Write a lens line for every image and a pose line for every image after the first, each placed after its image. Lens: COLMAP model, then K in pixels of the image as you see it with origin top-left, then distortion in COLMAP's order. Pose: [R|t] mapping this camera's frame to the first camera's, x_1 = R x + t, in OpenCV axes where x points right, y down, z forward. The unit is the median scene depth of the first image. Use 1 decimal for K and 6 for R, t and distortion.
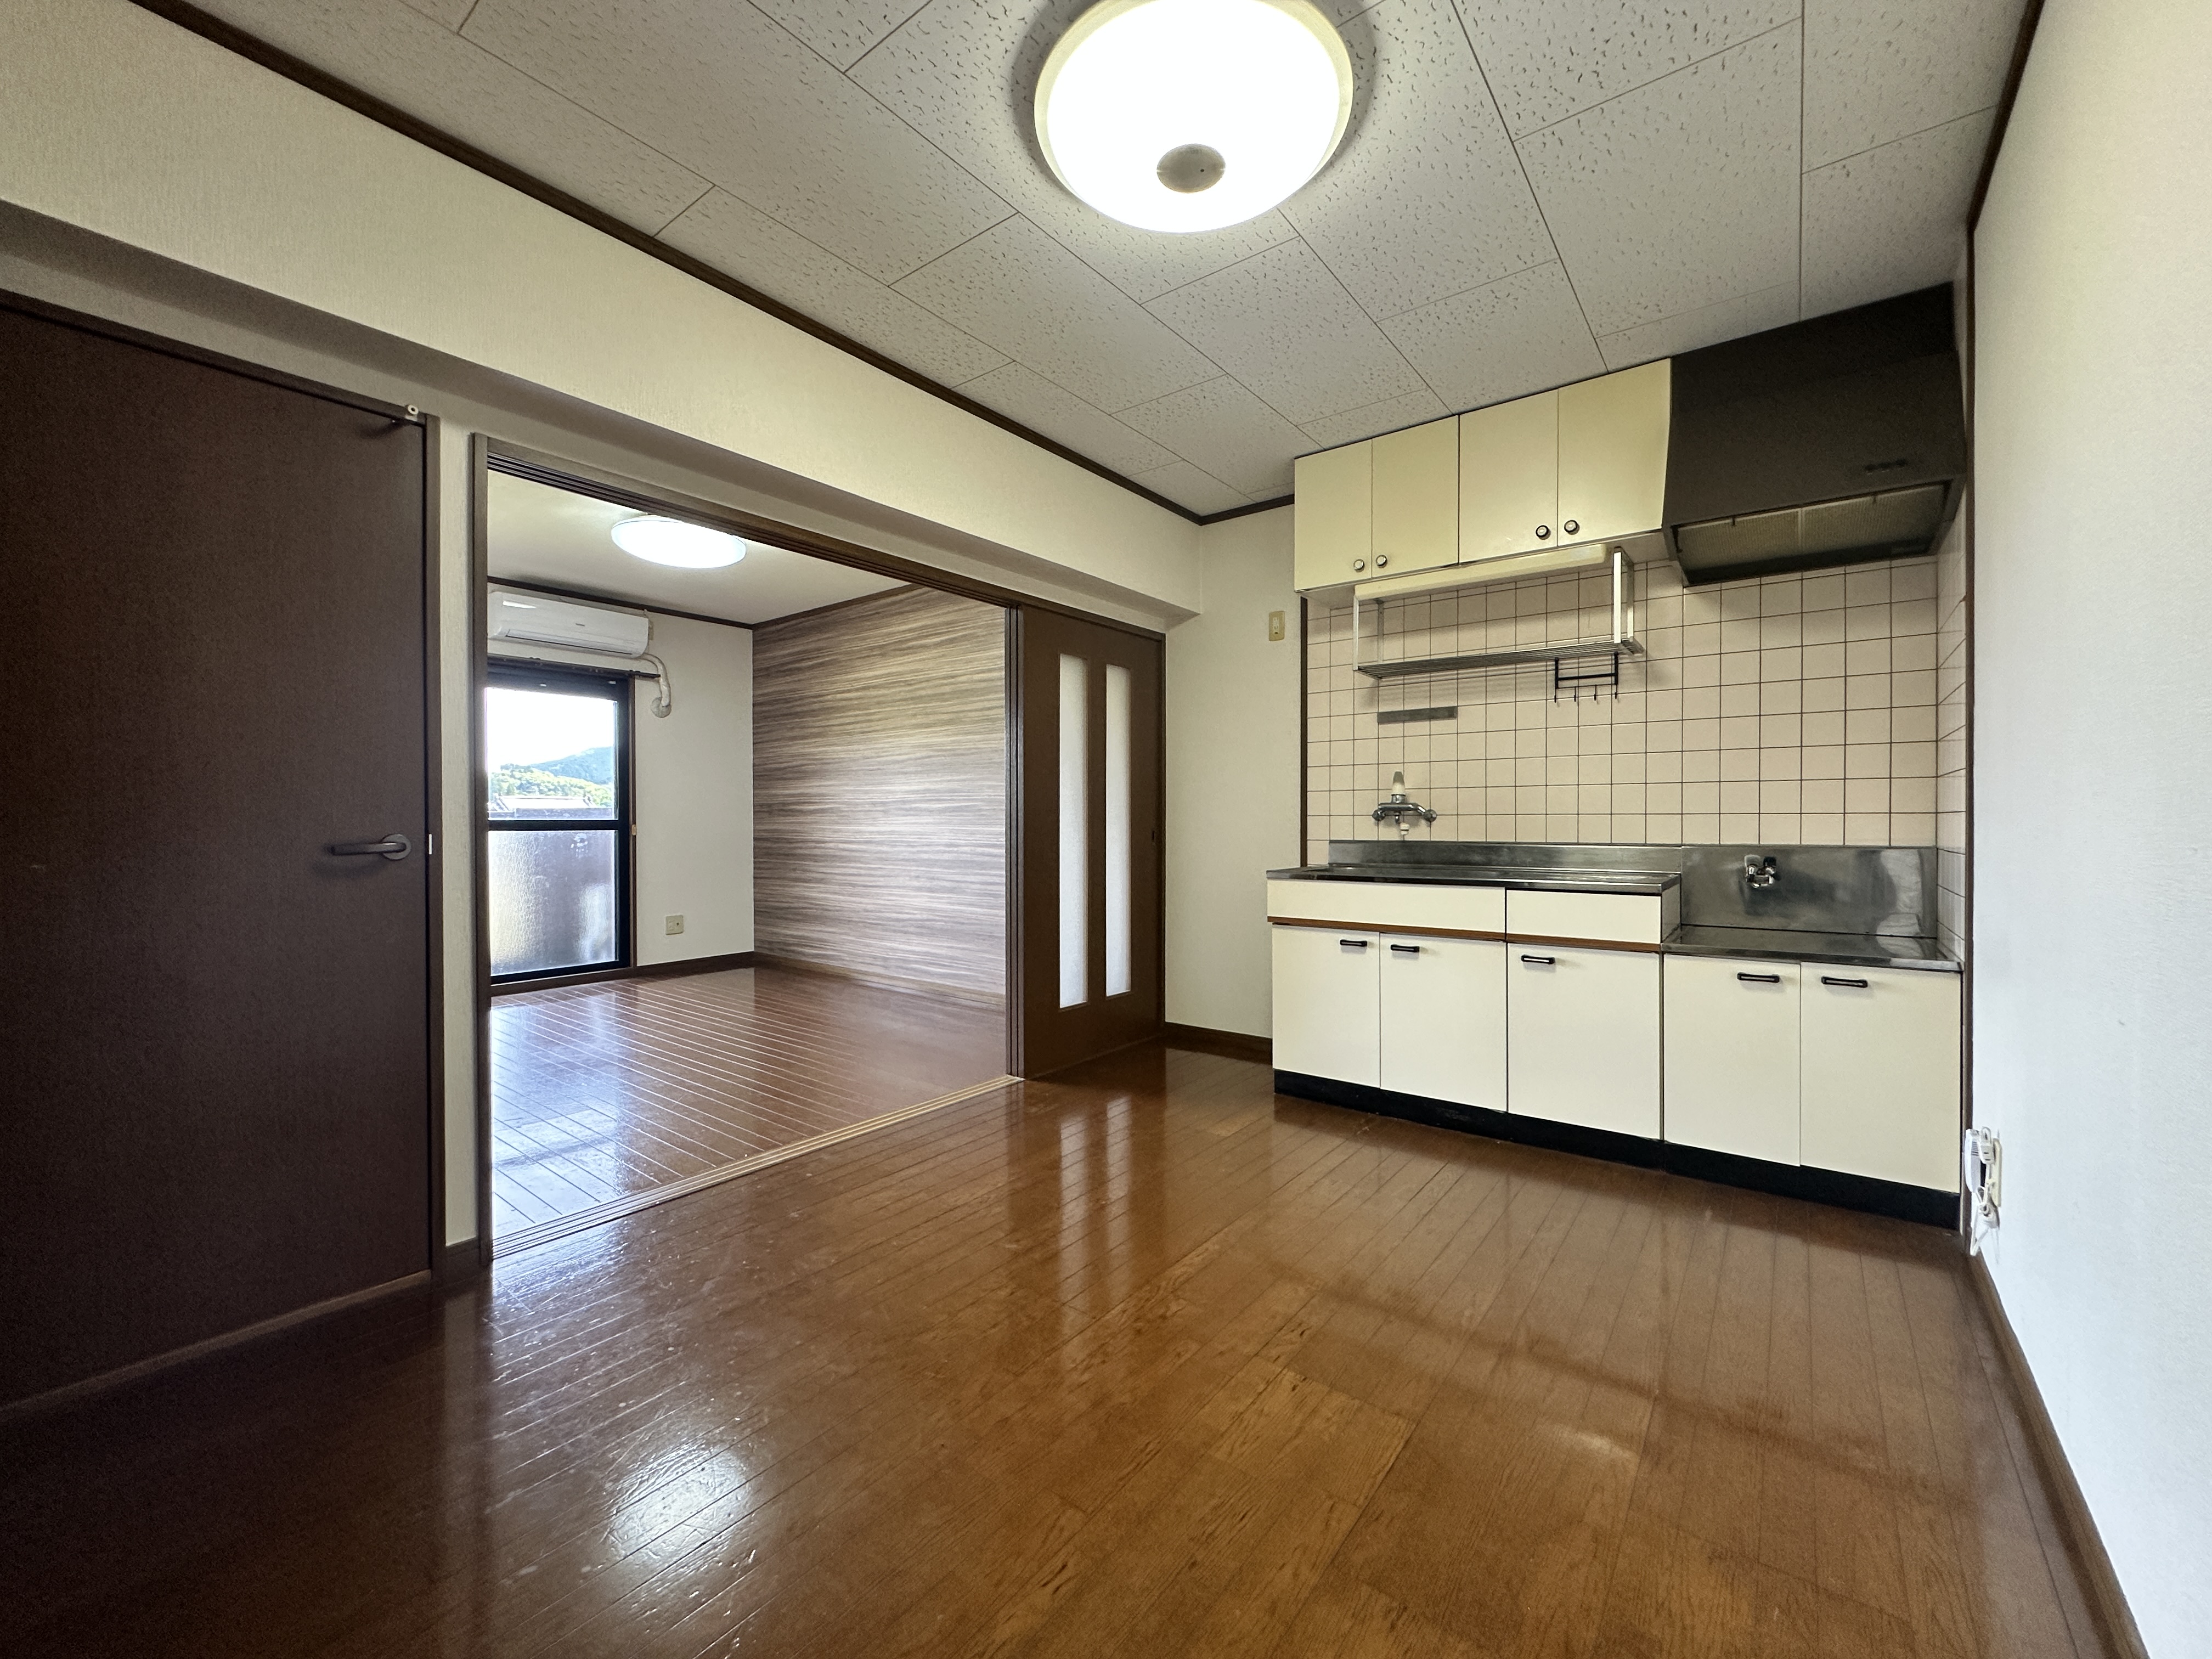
lens RADIAL K [[885.9, 0, 1105.9], [0, 885.9, 832.6], [0, 0, 1]] dist [-0.006517, 0.000749]
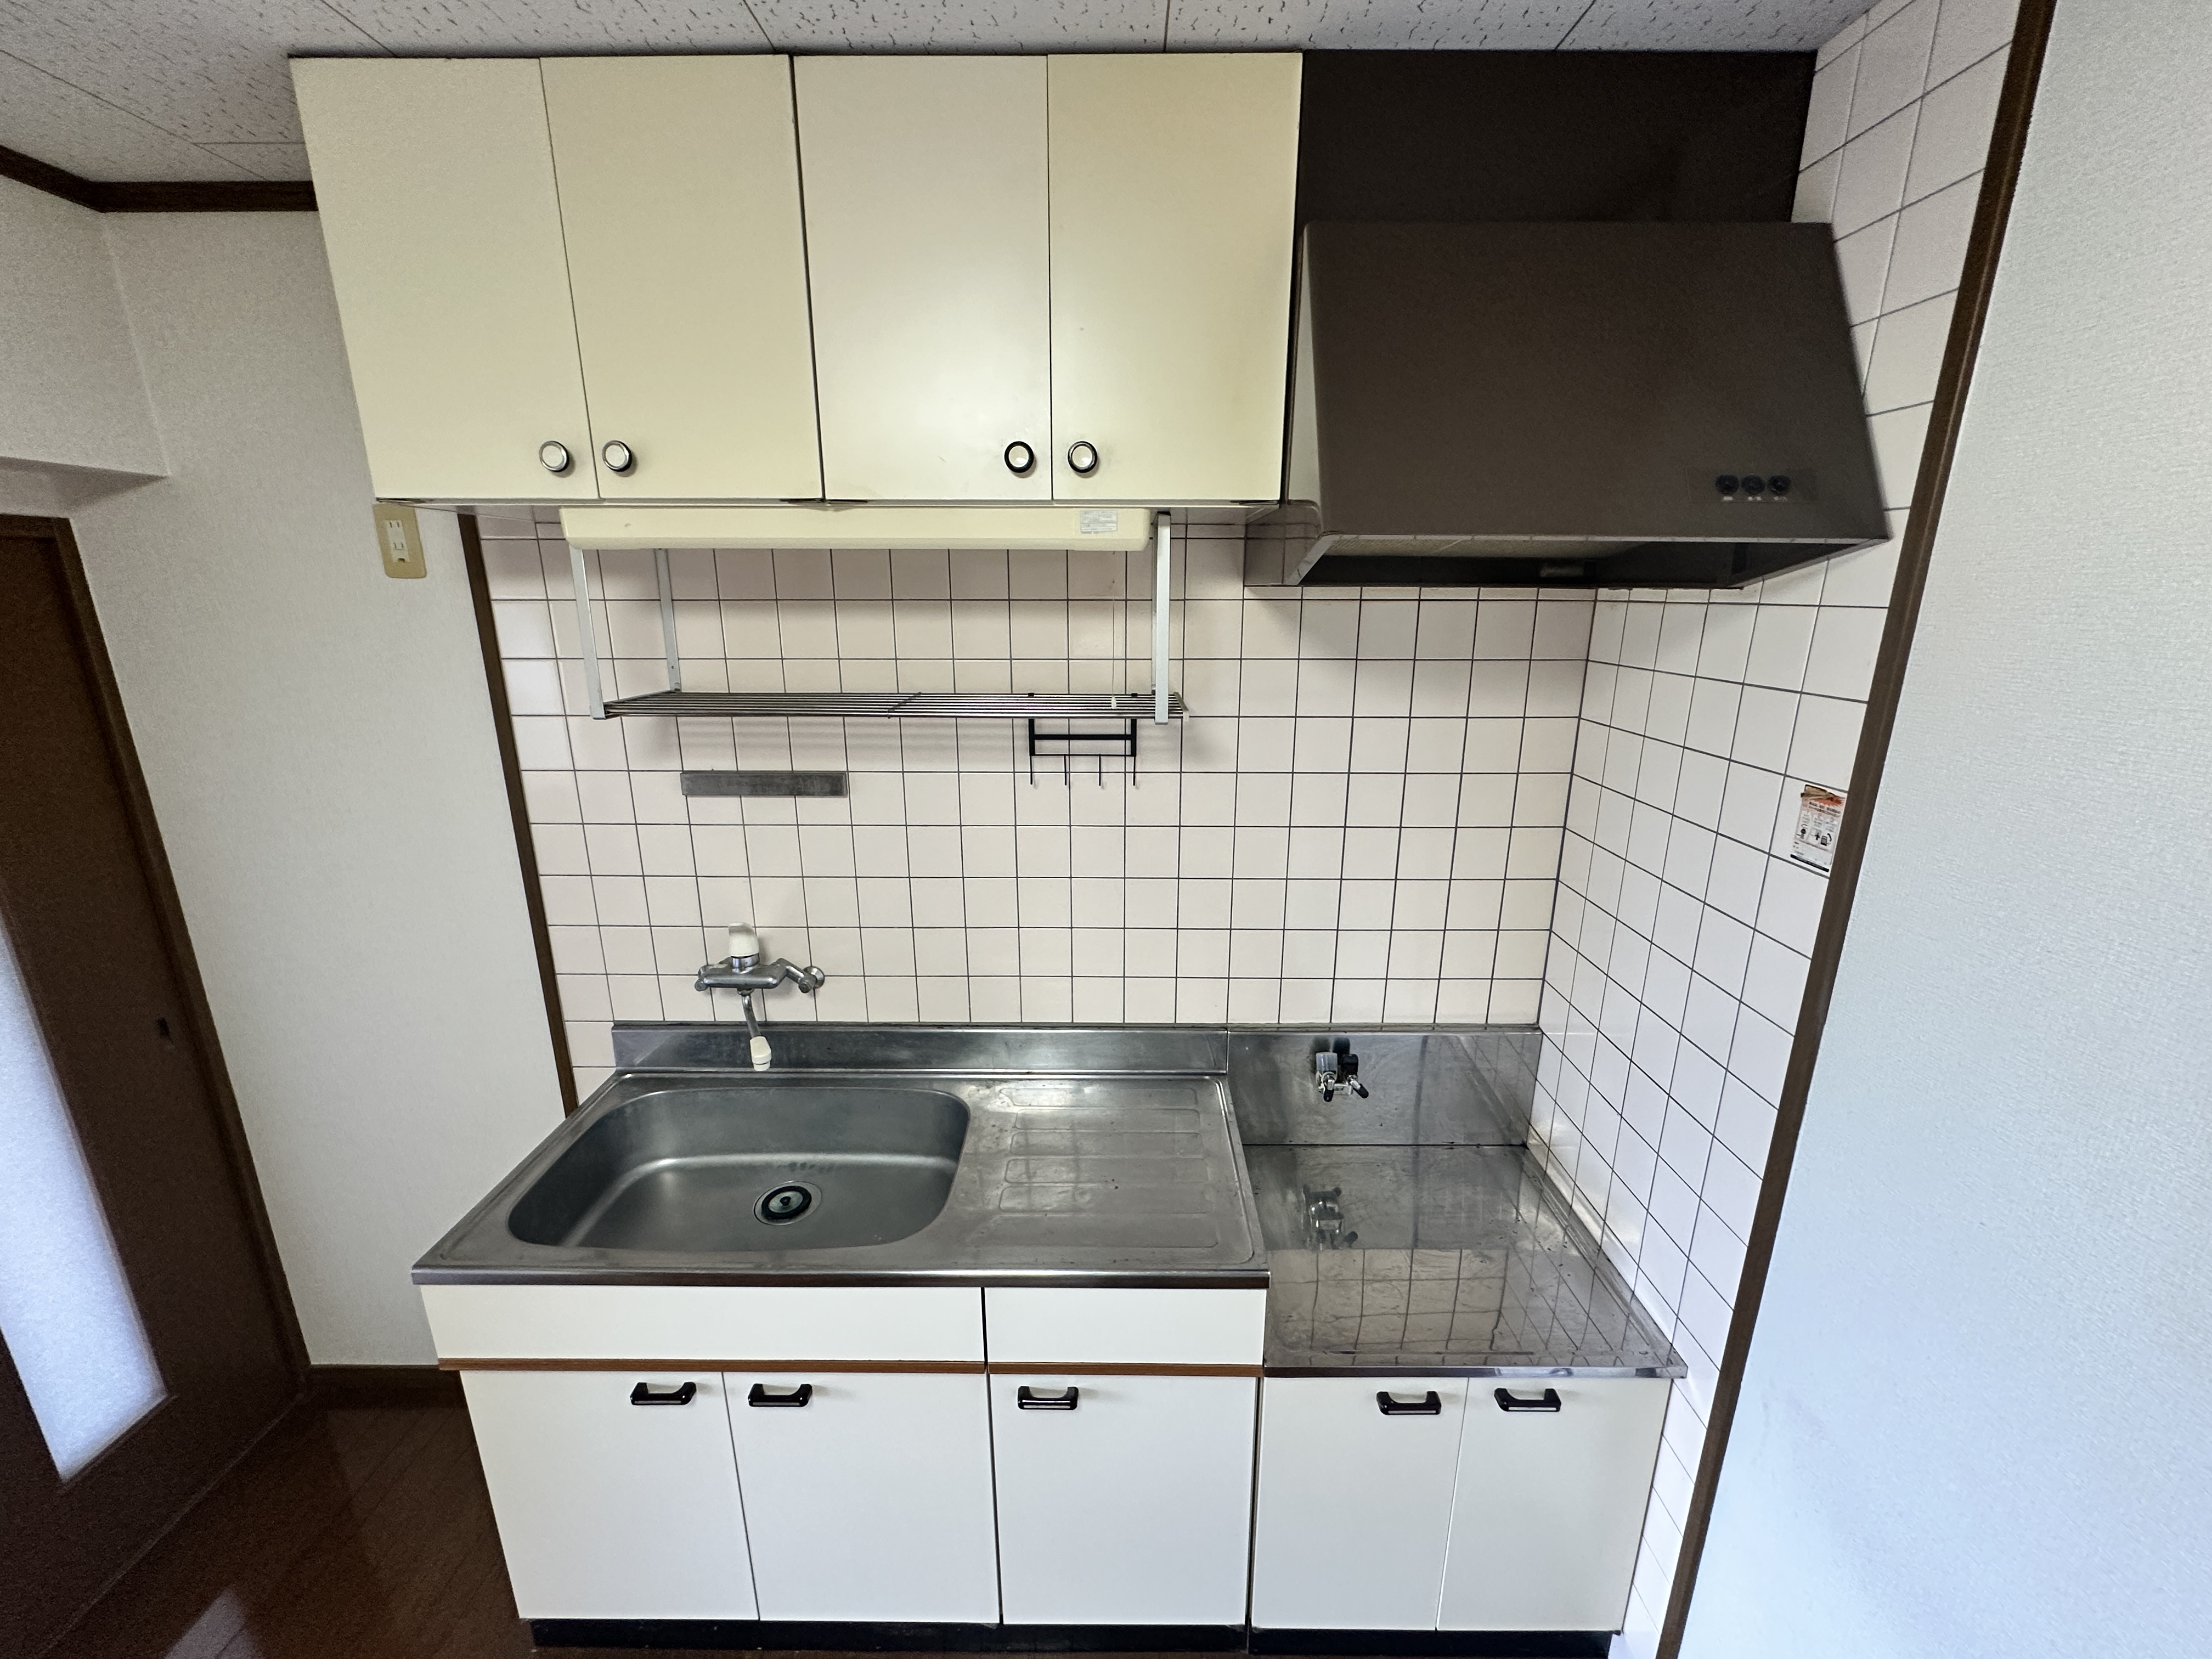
lens RADIAL K [[885.9, 0, 1104.2], [0, 885.9, 827.5], [0, 0, 1]] dist [-0.006517, 0.000749]
pose [[0.796440, -0.155316, 0.584432, 0.142657], [0.005213, 0.968181, 0.250195, -0.152343], [-0.604695, -0.196219, 0.771908, 0.344795]]
